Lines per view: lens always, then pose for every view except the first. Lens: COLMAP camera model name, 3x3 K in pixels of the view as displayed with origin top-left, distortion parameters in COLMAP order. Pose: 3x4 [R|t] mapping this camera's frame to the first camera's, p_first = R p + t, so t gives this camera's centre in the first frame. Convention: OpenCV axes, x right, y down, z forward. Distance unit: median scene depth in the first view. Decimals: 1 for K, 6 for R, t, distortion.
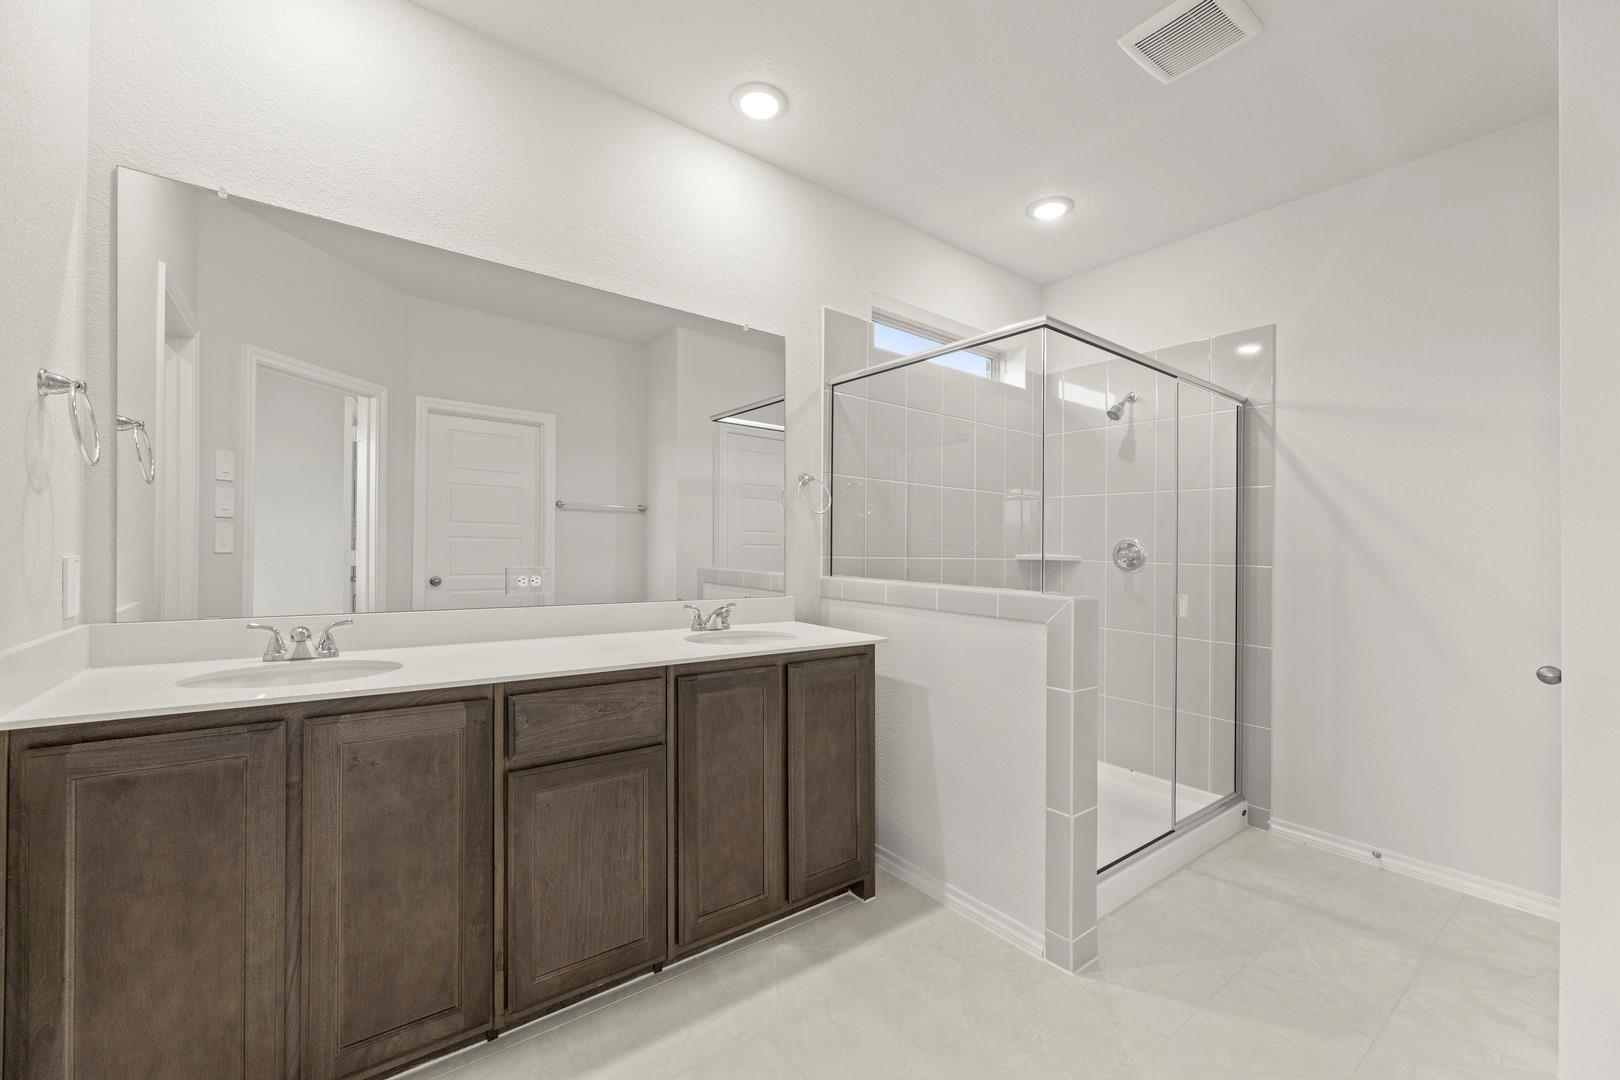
lens RADIAL K [[655.6, 0, 803.2], [0, 655.6, 539.3], [0, 0, 1]] dist [0.001160, 0.000974]
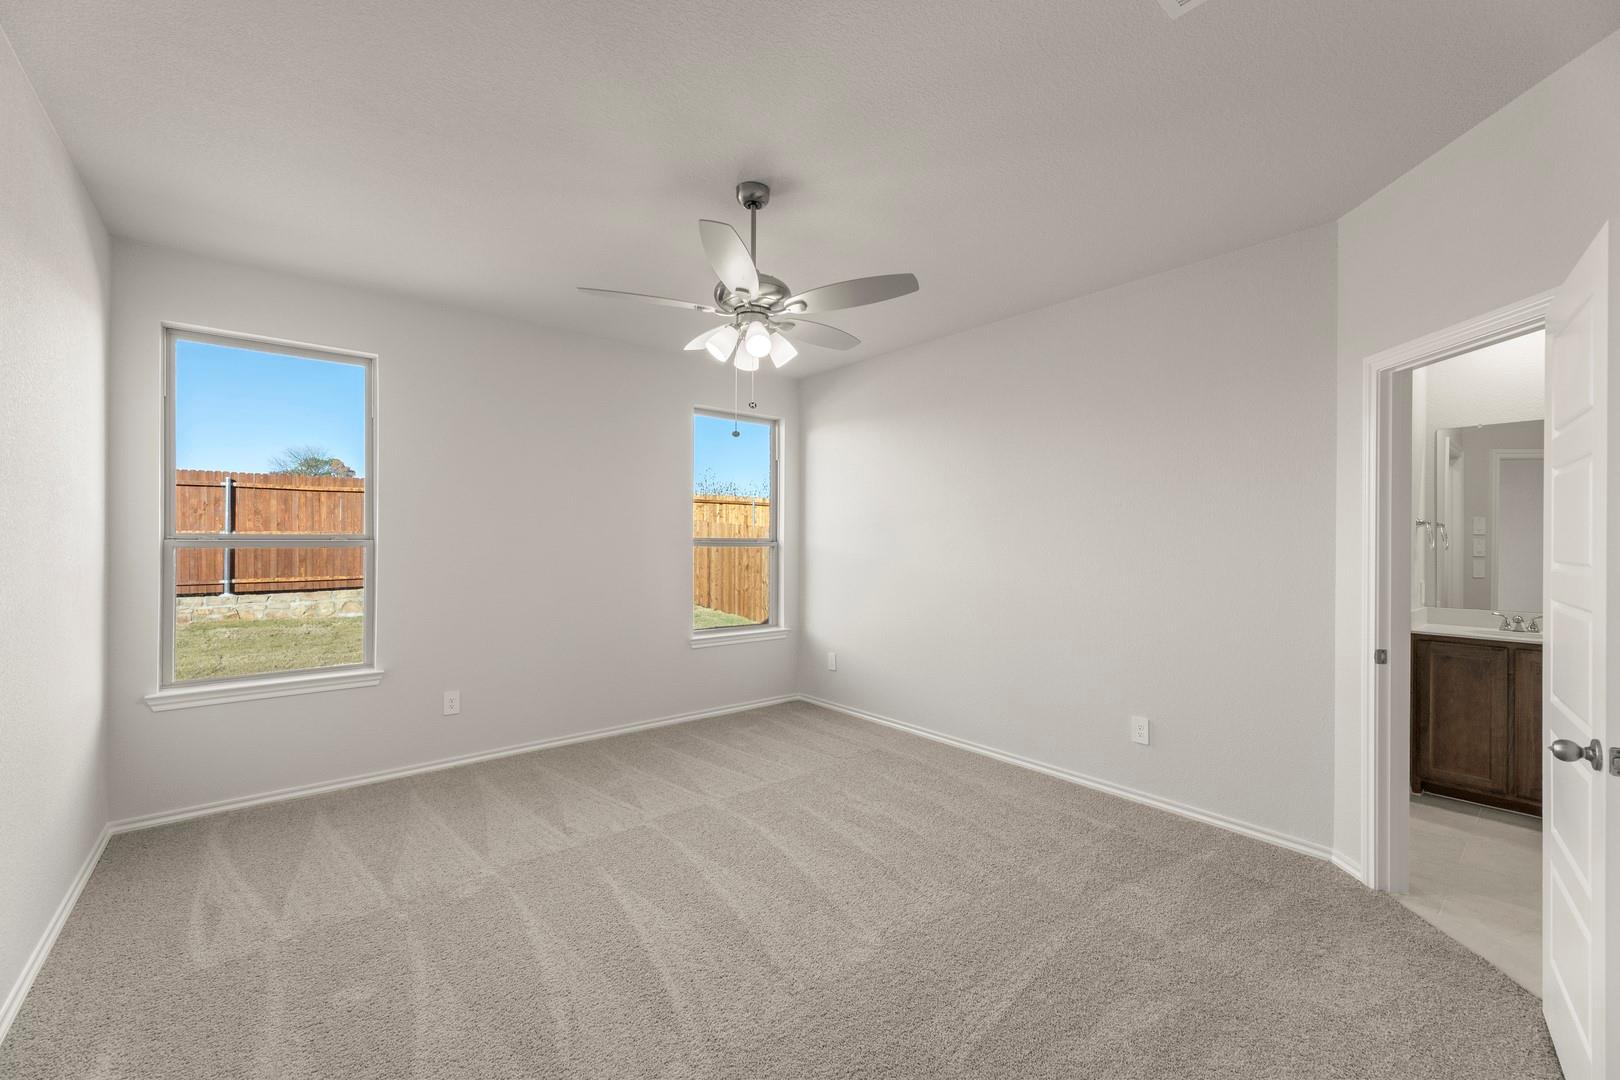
lens RADIAL K [[655.6, 0, 837.3], [0, 655.6, 562.6], [0, 0, 1]] dist [0.001160, 0.000974]
pose [[0.078773, 0.003918, -0.996885, 0.983197], [0.006015, 0.999972, 0.004406, -0.053958], [0.996874, -0.006343, 0.078747, -1.137865]]
